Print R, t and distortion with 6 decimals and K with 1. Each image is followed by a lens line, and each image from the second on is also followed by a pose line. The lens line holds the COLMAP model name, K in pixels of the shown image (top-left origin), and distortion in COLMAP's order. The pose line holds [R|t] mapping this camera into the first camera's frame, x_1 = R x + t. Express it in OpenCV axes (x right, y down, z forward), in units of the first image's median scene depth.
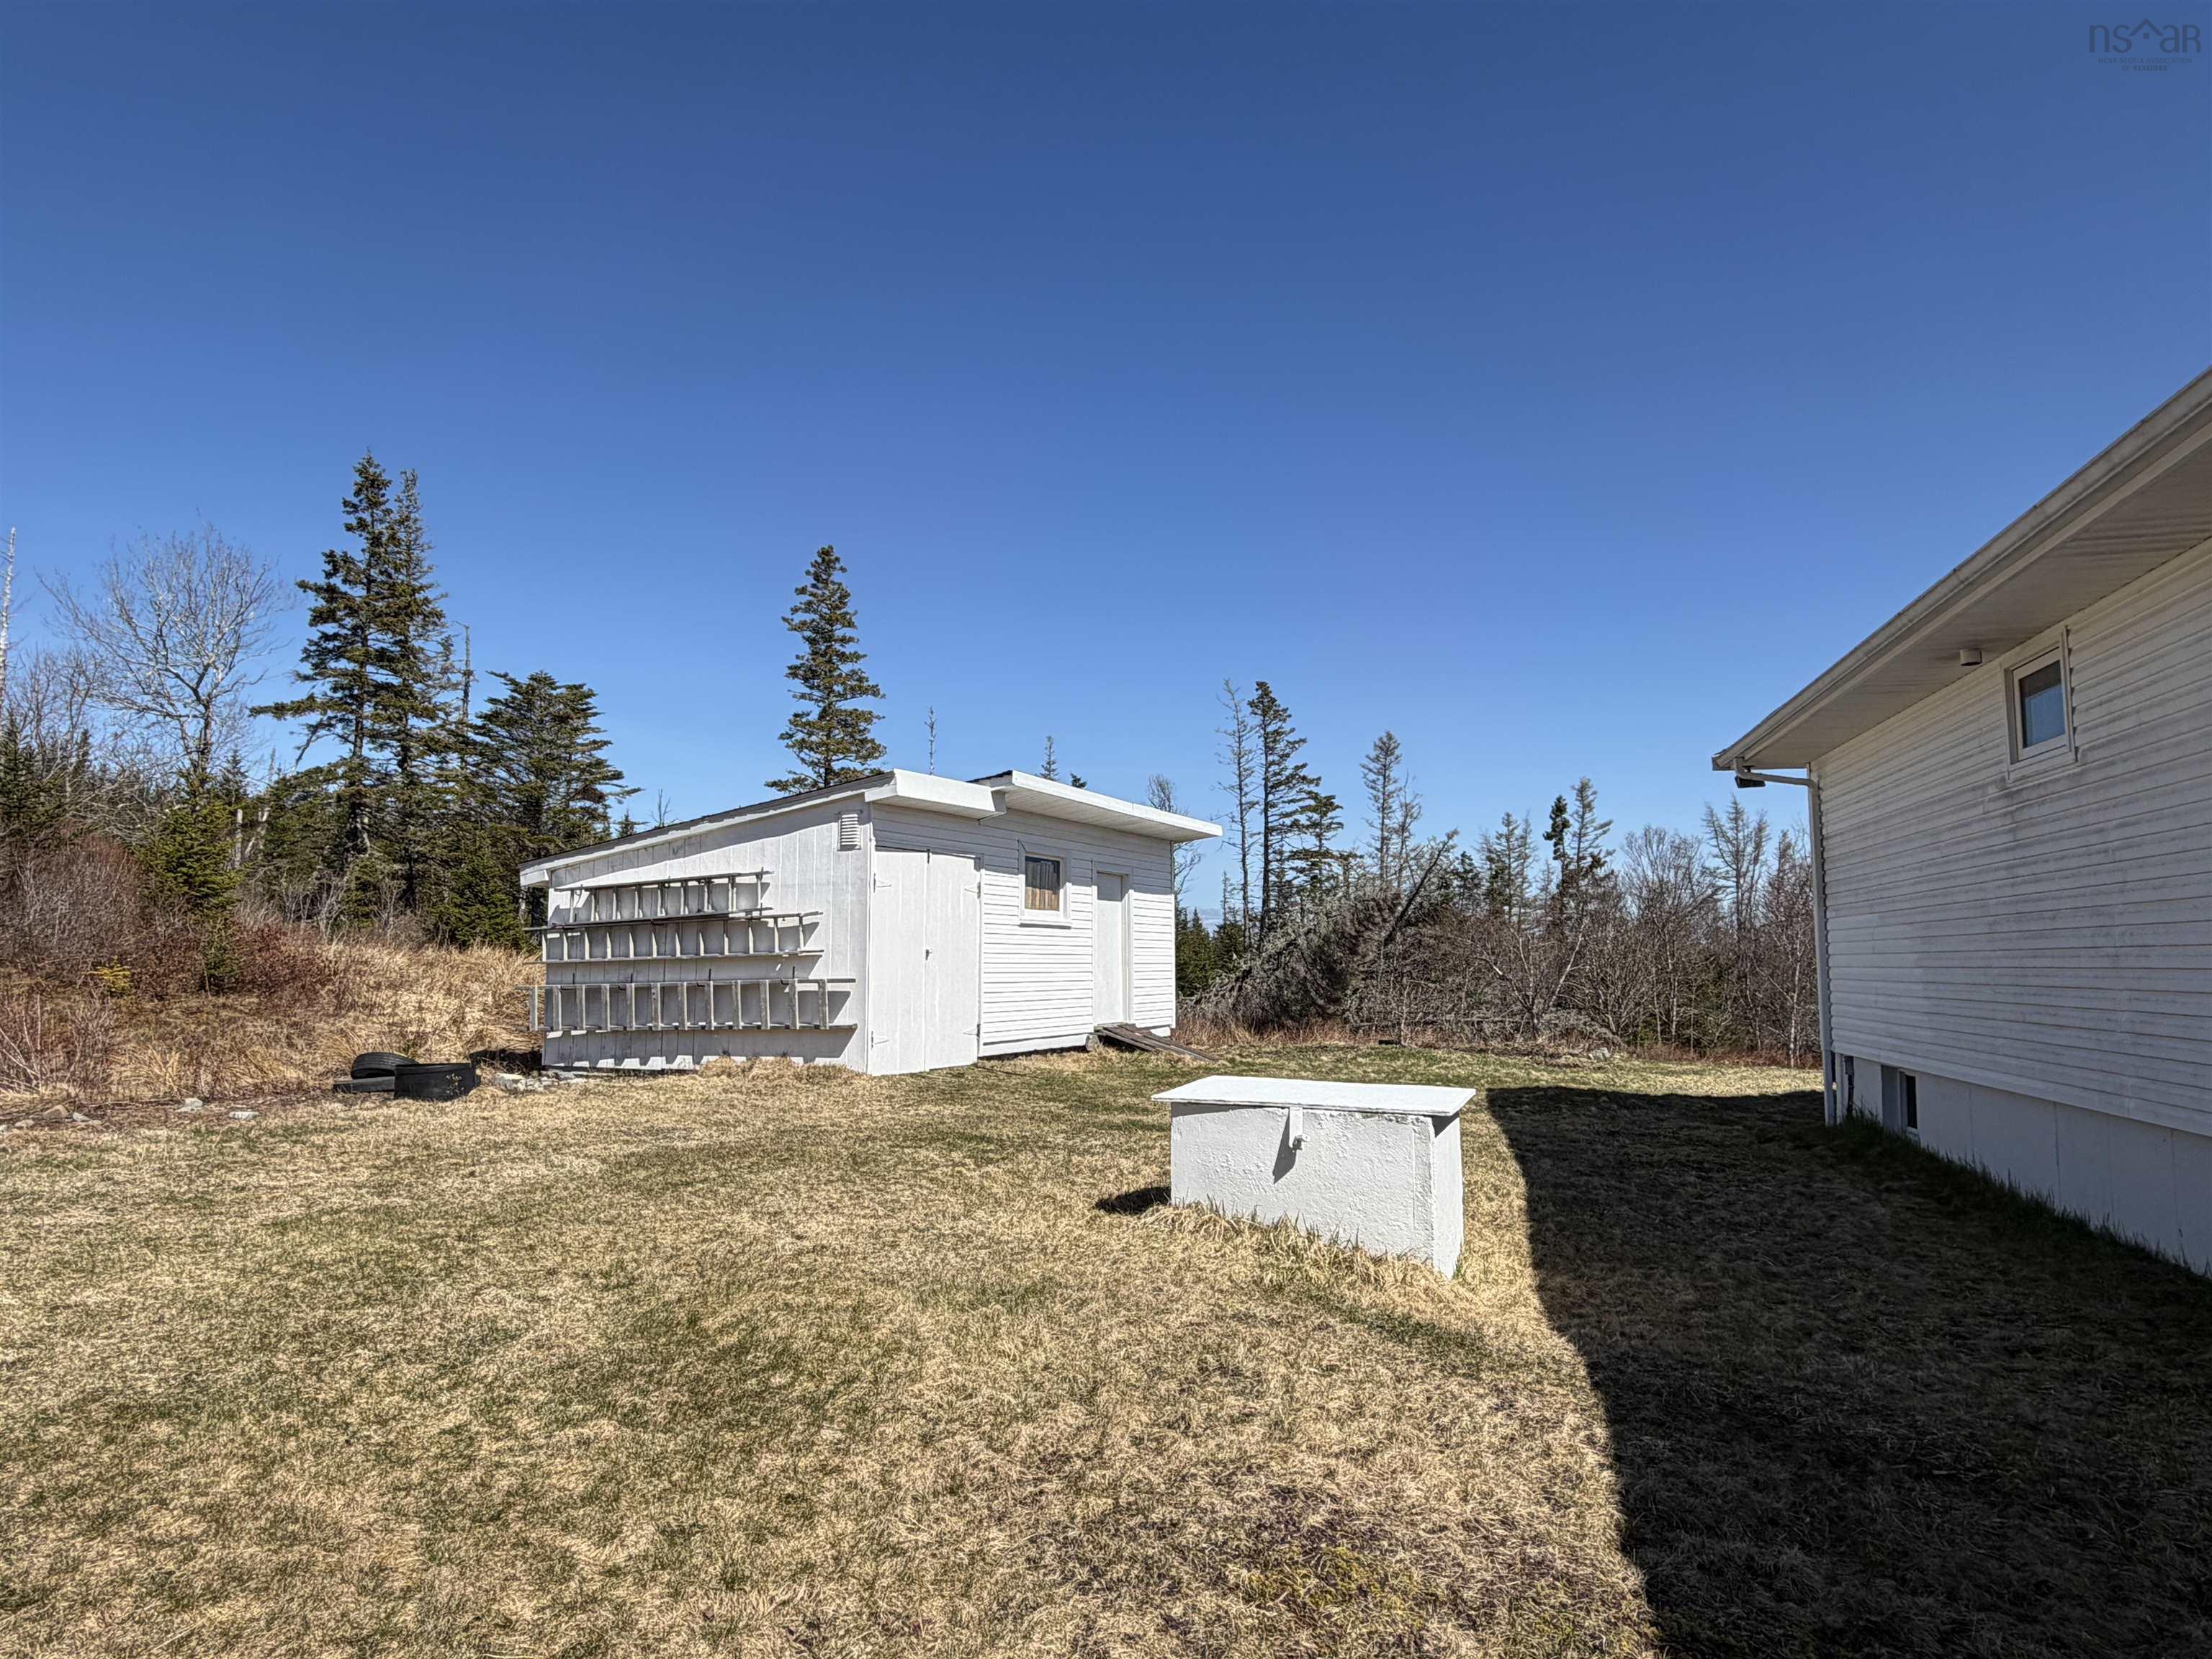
lens RADIAL K [[1334.4, 0, 1106.0], [0, 1334.4, 829.5], [0, 0, 1]] dist [0.002314, 0.003659]
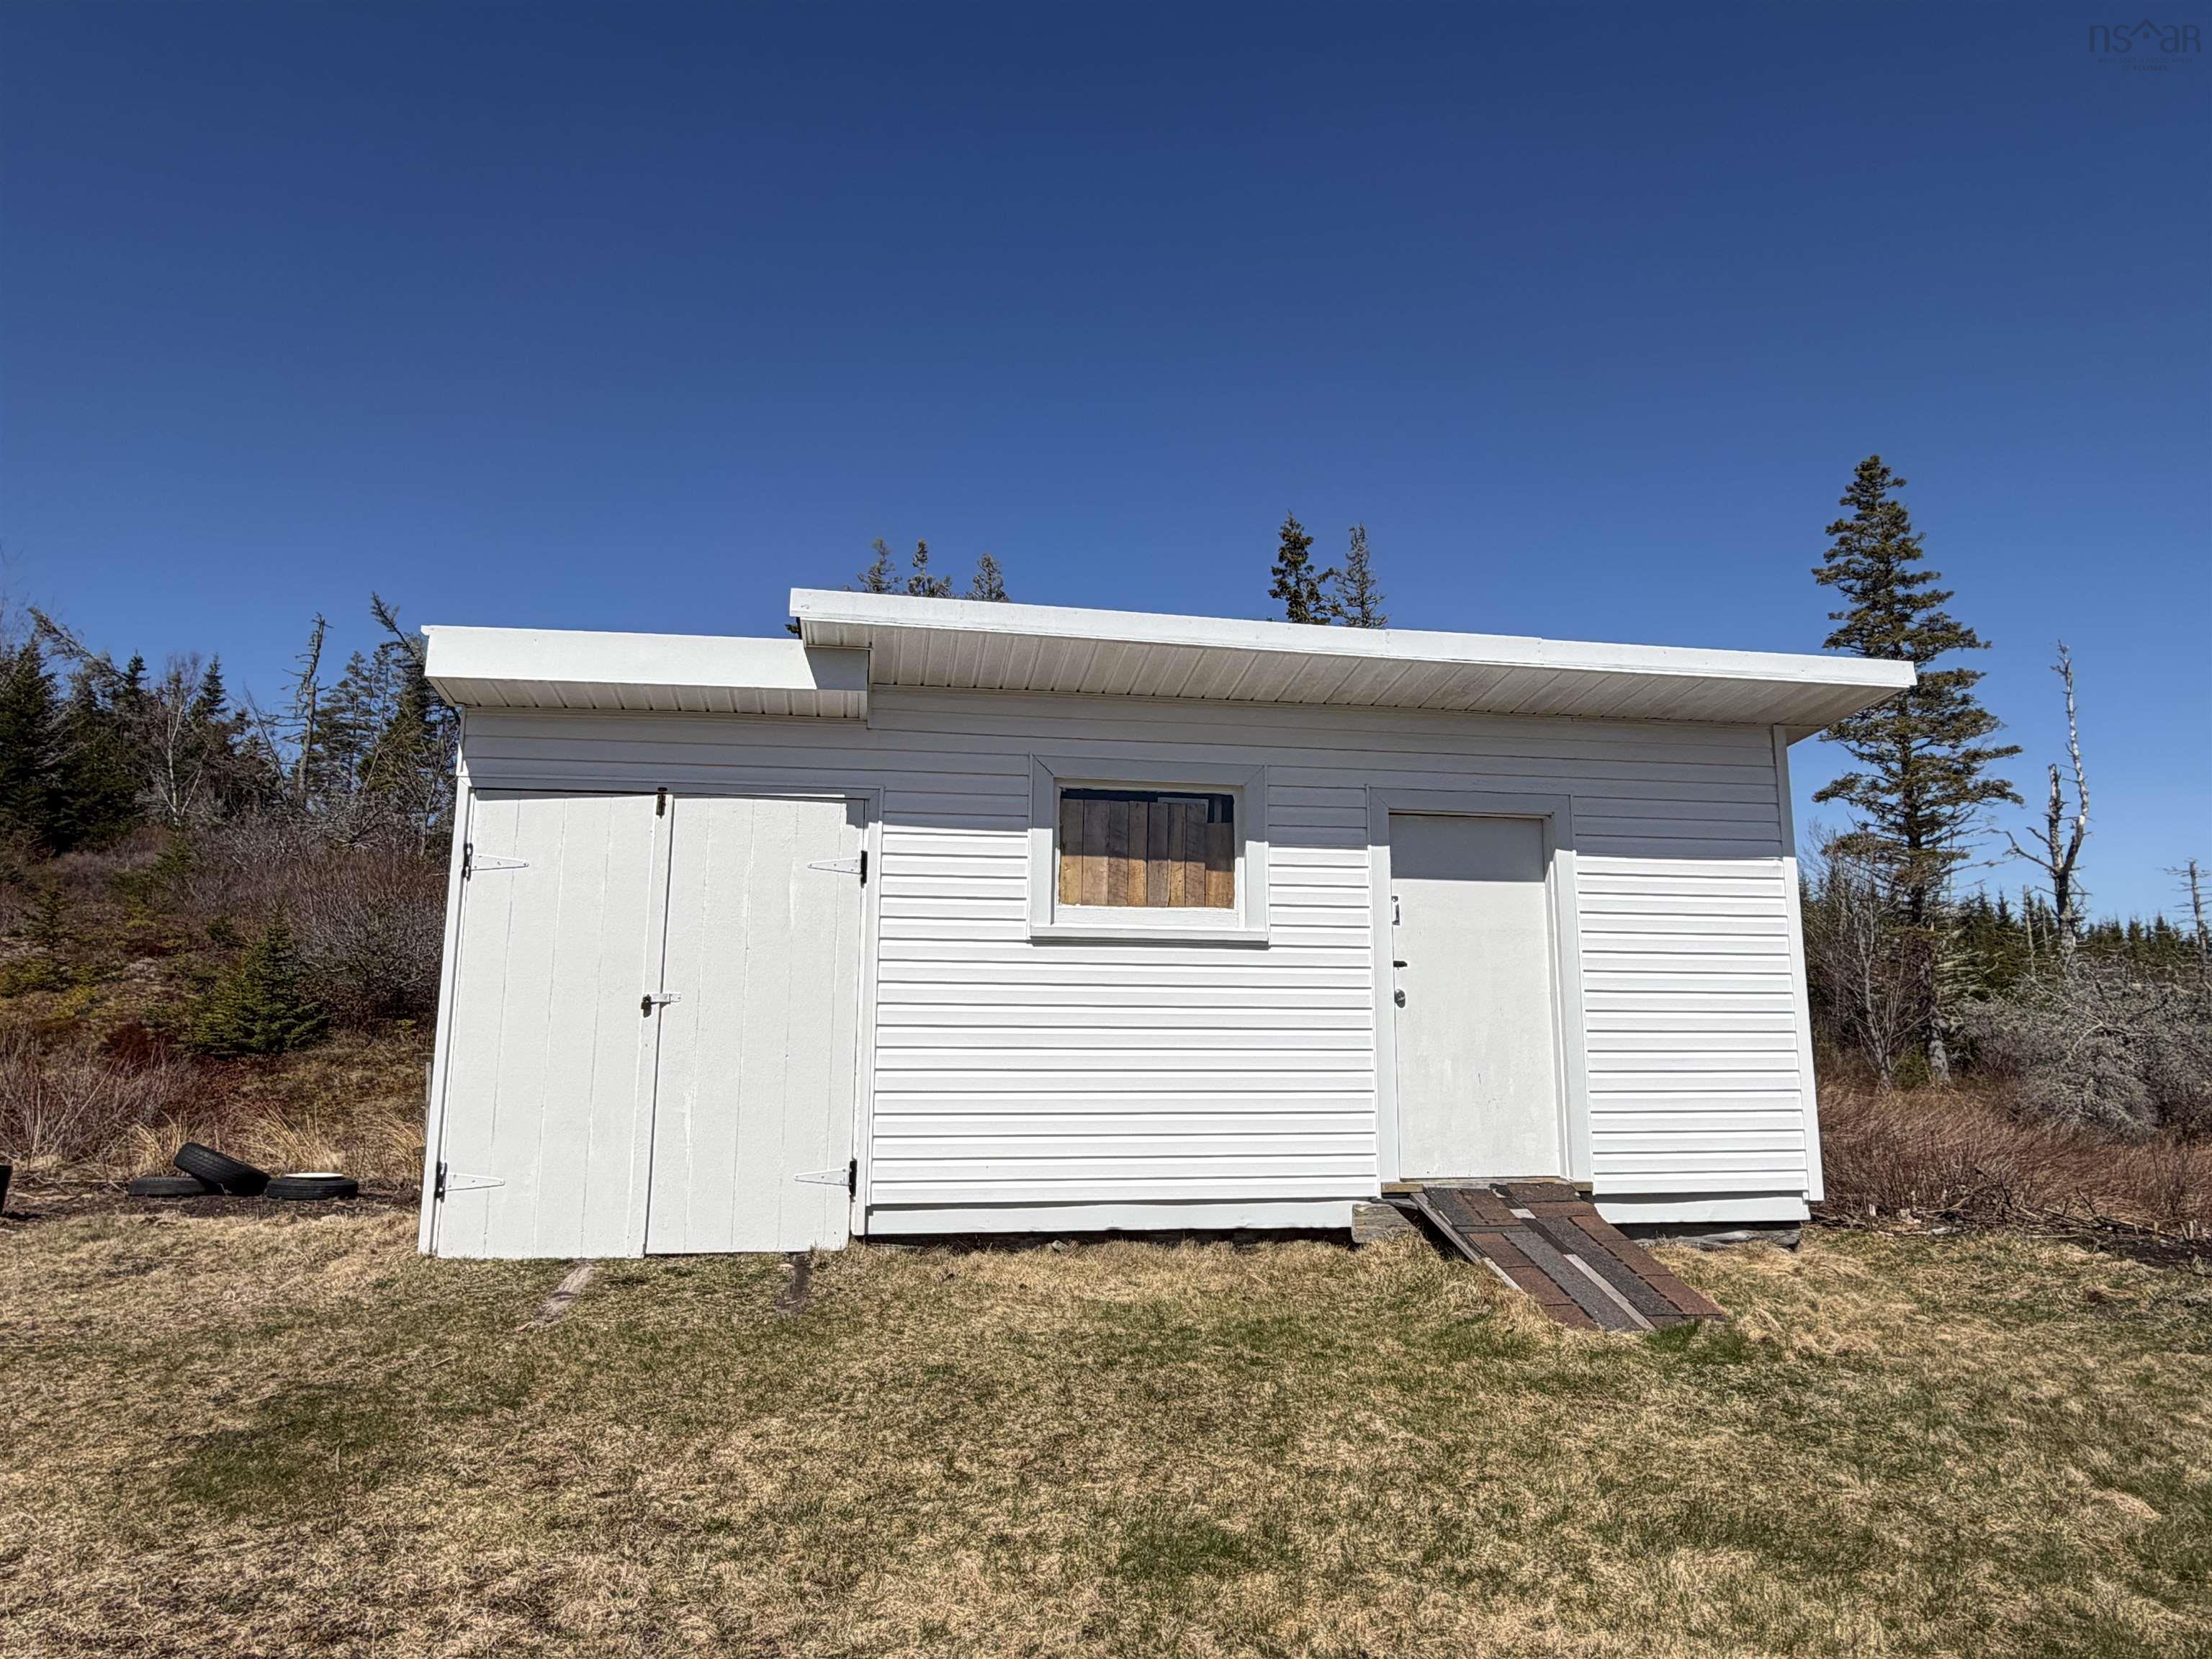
lens RADIAL K [[1334.4, 0, 1106.0], [0, 1334.4, 829.5], [0, 0, 1]] dist [0.002314, 0.003659]
pose [[0.592872, -0.121567, -0.796068, 0.129631], [0.075387, 0.992577, -0.095432, 0.033059], [0.801760, -0.003434, 0.597636, 0.314902]]
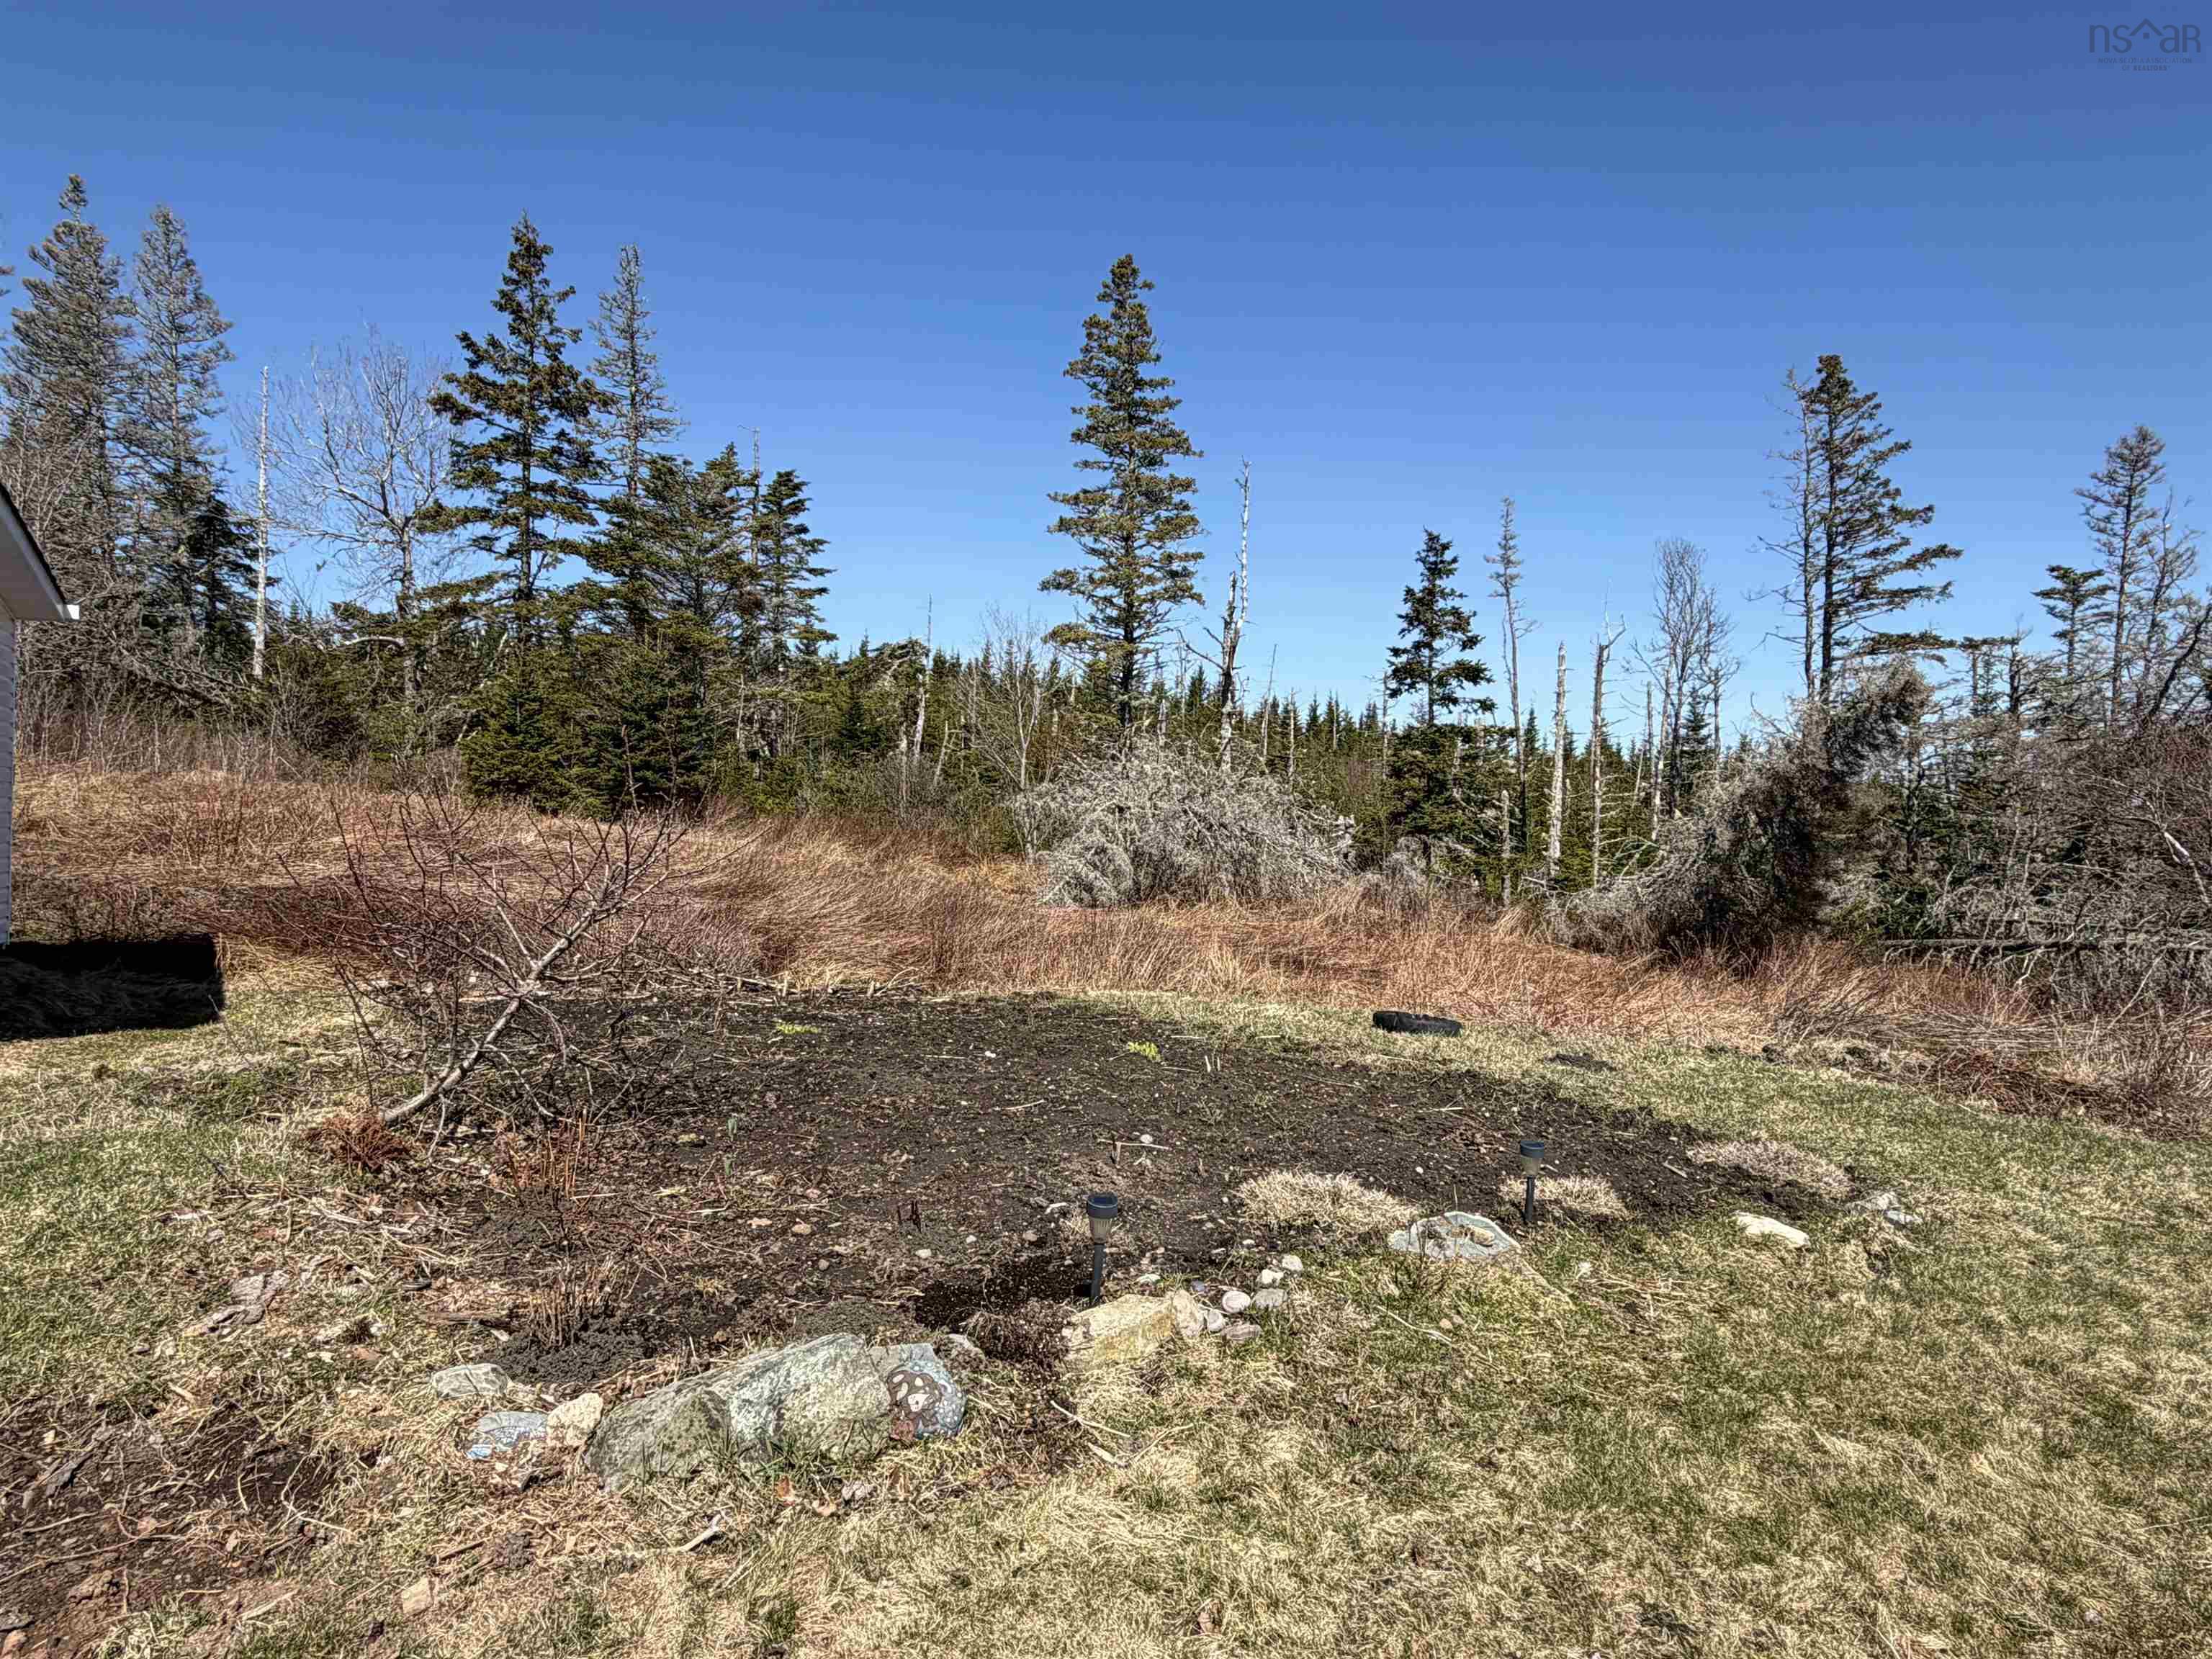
lens RADIAL K [[1334.4, 0, 1106.0], [0, 1334.4, 829.5], [0, 0, 1]] dist [0.002314, 0.003659]
pose [[0.845404, 0.016775, -0.533864, 0.242311], [0.034677, 0.995674, 0.086199, 0.052652], [0.533001, -0.091386, 0.841165, 0.457869]]
